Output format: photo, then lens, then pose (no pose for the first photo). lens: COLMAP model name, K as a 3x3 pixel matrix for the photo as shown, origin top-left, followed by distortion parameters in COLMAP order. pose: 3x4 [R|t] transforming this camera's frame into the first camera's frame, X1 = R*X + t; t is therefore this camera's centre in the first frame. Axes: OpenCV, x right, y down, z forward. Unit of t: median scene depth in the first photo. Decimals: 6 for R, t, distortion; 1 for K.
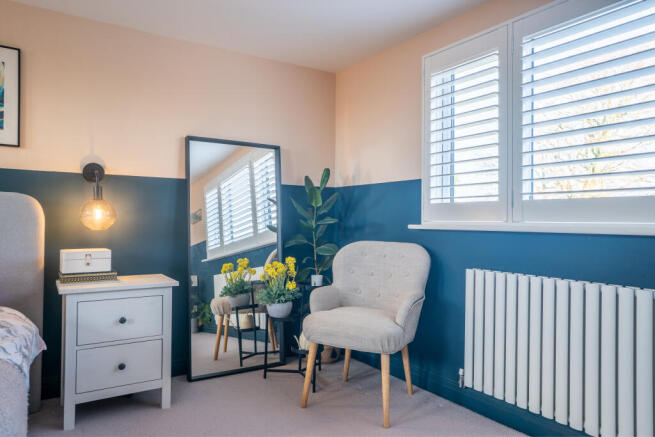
lens RADIAL K [[455.0, 0, 330.6], [0, 455.0, 220.0], [0, 0, 1]] dist [-0.000828, 0.000832]
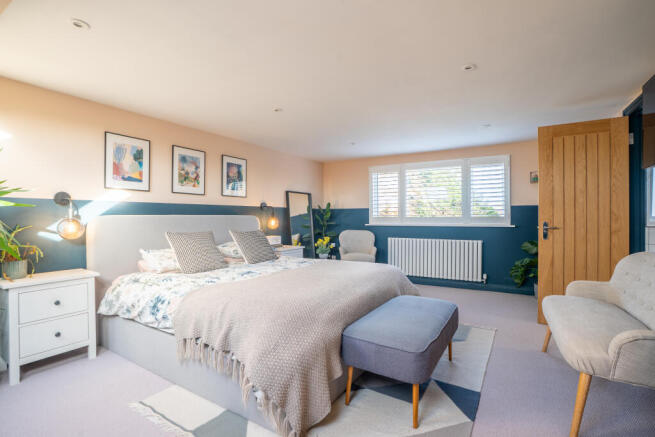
lens RADIAL K [[308.1, 0, 320.1], [0, 308.1, 217.6], [0, 0, 1]] dist [-0.049090, 0.013774]
pose [[0.897982, -0.012024, 0.439868, -0.972596], [0.008015, 0.999908, 0.010970, -0.055596], [-0.439959, -0.006325, 0.897996, -0.662044]]
